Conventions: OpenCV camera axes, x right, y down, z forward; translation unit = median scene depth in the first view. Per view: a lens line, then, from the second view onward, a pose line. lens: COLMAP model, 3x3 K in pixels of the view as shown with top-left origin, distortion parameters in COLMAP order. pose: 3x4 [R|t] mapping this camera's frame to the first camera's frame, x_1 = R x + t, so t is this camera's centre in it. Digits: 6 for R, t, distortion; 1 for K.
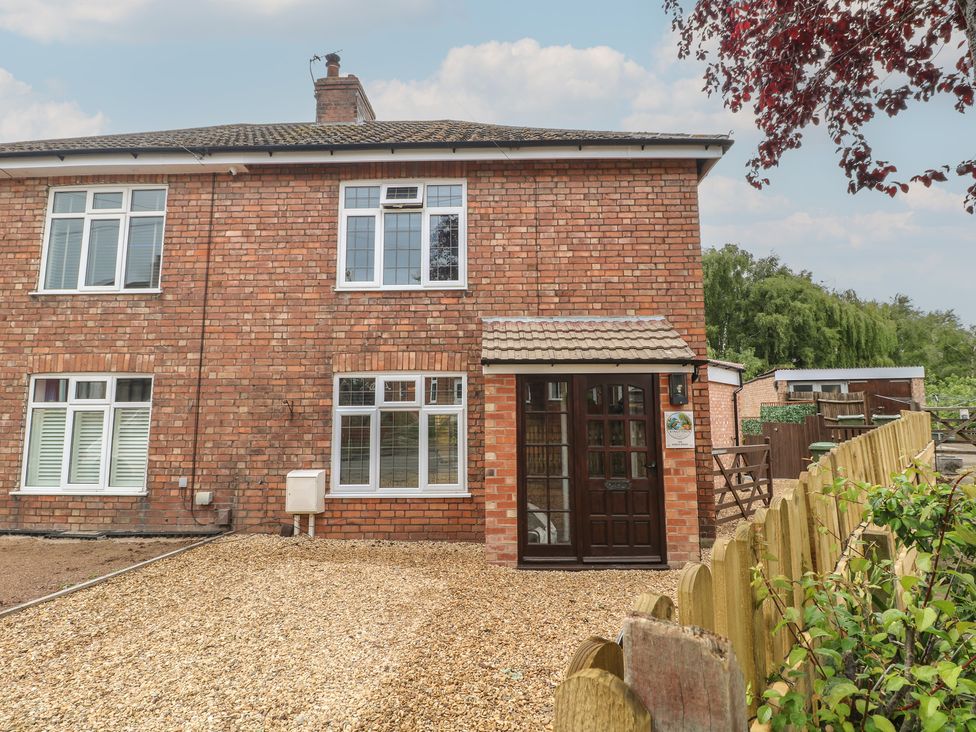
lens RADIAL K [[503.7, 0, 492.8], [0, 503.7, 359.9], [0, 0, 1]] dist [-0.014911, -0.007270]
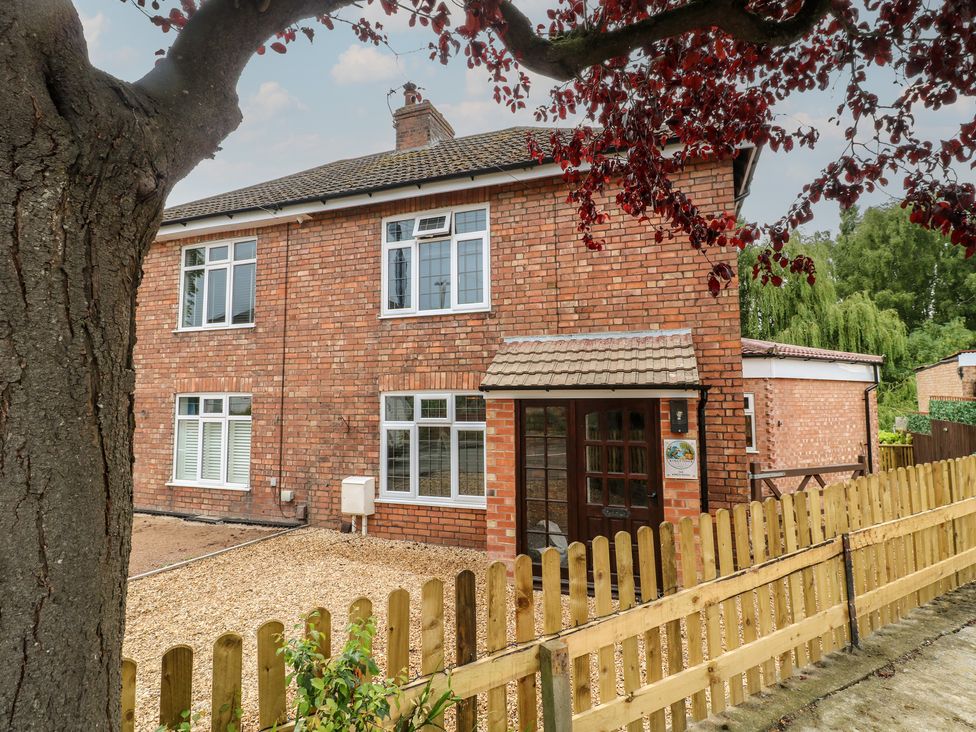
lens RADIAL K [[503.7, 0, 492.6], [0, 503.7, 358.4], [0, 0, 1]] dist [-0.014911, -0.007270]
pose [[0.950031, -0.025624, -0.311103, 0.275248], [0.037346, 0.998797, 0.031779, -0.075397], [0.309914, -0.041810, 0.949845, 0.007640]]
